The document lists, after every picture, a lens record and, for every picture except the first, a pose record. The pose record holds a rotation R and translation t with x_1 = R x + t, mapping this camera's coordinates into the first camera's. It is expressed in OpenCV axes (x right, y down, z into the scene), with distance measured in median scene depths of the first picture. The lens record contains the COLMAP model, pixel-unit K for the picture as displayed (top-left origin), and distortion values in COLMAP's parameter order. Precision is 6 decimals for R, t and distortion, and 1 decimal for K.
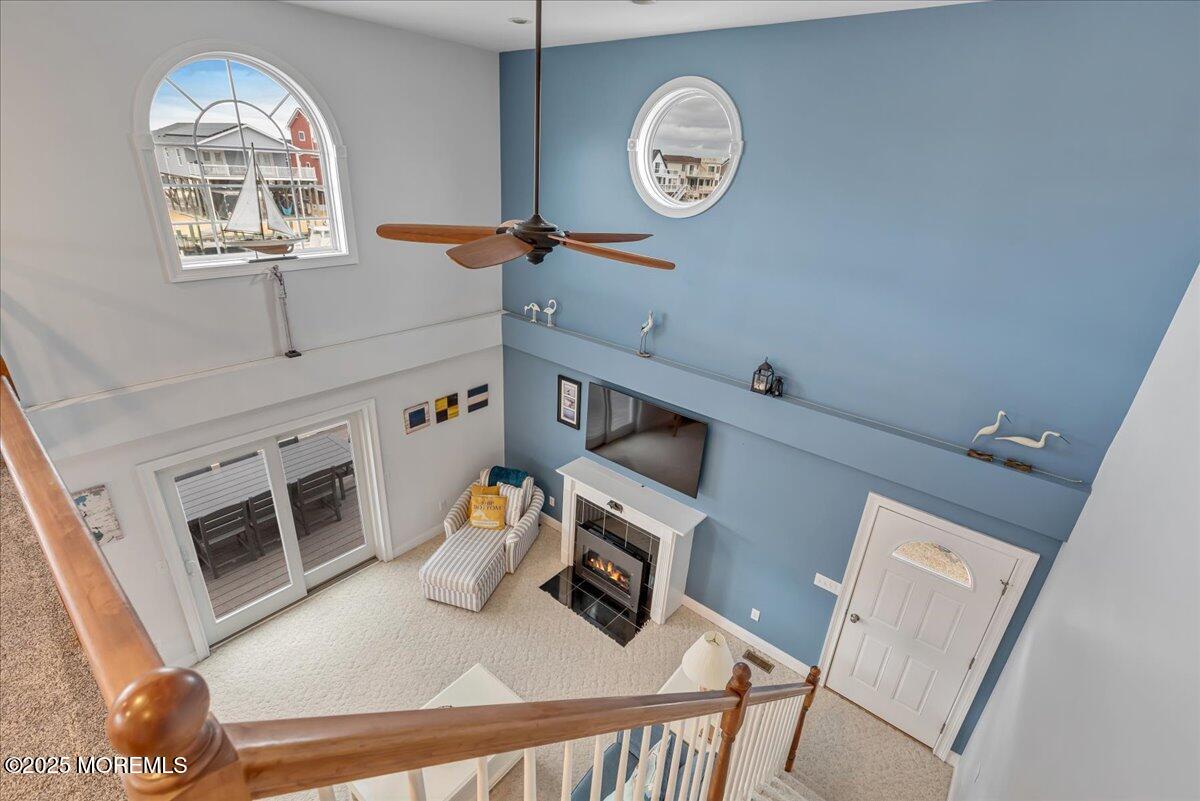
lens RADIAL K [[542.3, 0, 599.3], [0, 542.3, 401.5], [0, 0, 1]] dist [-0.000692, -0.000772]
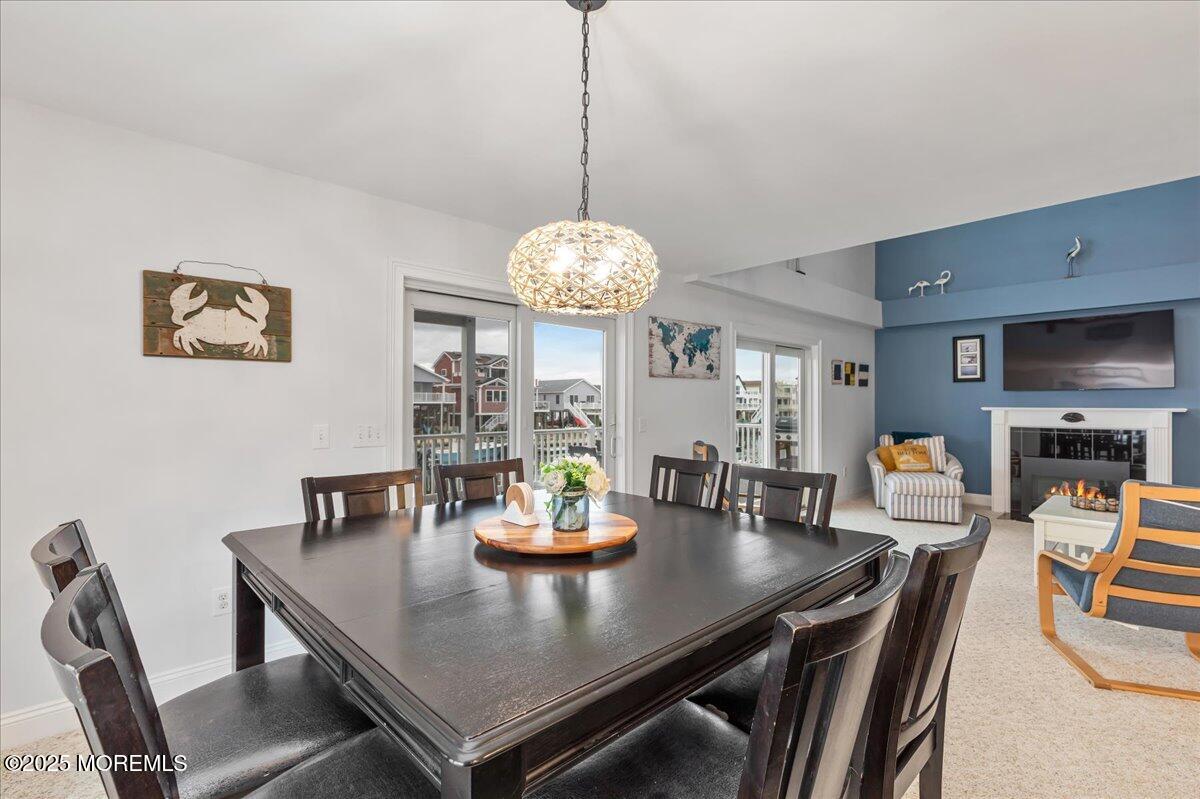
lens RADIAL K [[542.3, 0, 599.3], [0, 542.3, 400.5], [0, 0, 1]] dist [-0.000692, -0.000772]
pose [[0.991420, -0.055278, -0.118448, -0.690661], [0.001820, 0.911928, -0.410345, 0.543216], [0.130699, 0.406609, 0.904205, -0.071064]]
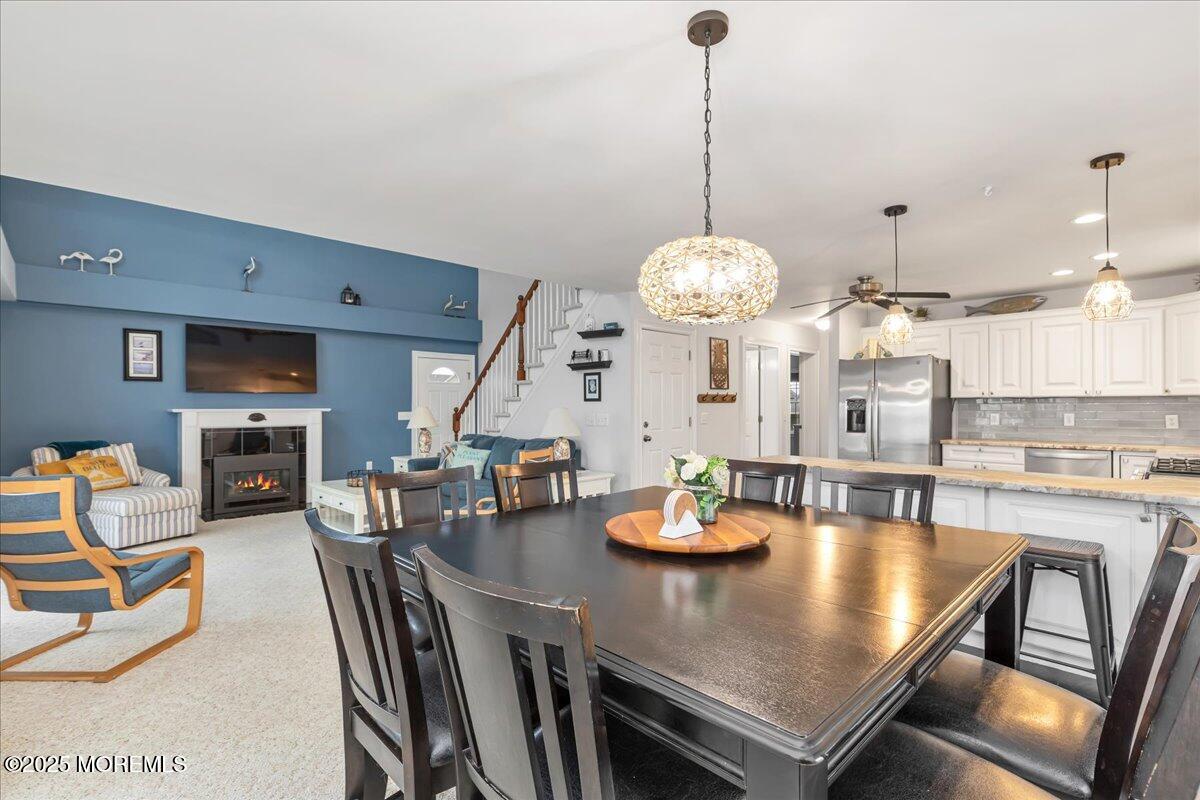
lens RADIAL K [[554.4, 0, 602.5], [0, 554.4, 405.6], [0, 0, 1]] dist [0.001795, 0.000464]
pose [[0.110044, -0.056019, 0.992347, -0.995590], [0.406215, 0.913754, 0.006536, 0.428874], [-0.907127, 0.402387, 0.123309, 0.148329]]
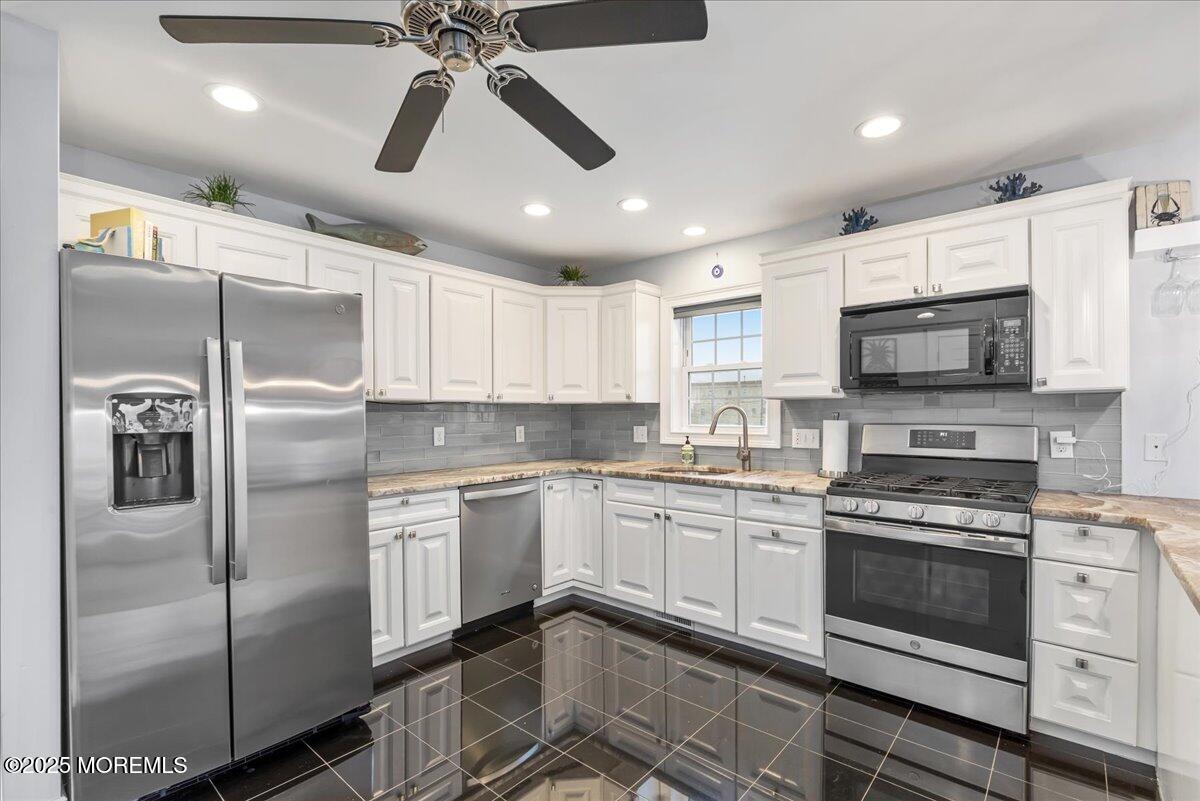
lens RADIAL K [[549.5, 0, 596.2], [0, 549.5, 415.3], [0, 0, 1]] dist [-0.000170, -0.000698]
pose [[-0.998249, -0.052200, 0.027839, -0.228133], [-0.036463, 0.913458, 0.405296, 0.490053], [-0.046586, 0.403571, -0.913762, 0.115441]]
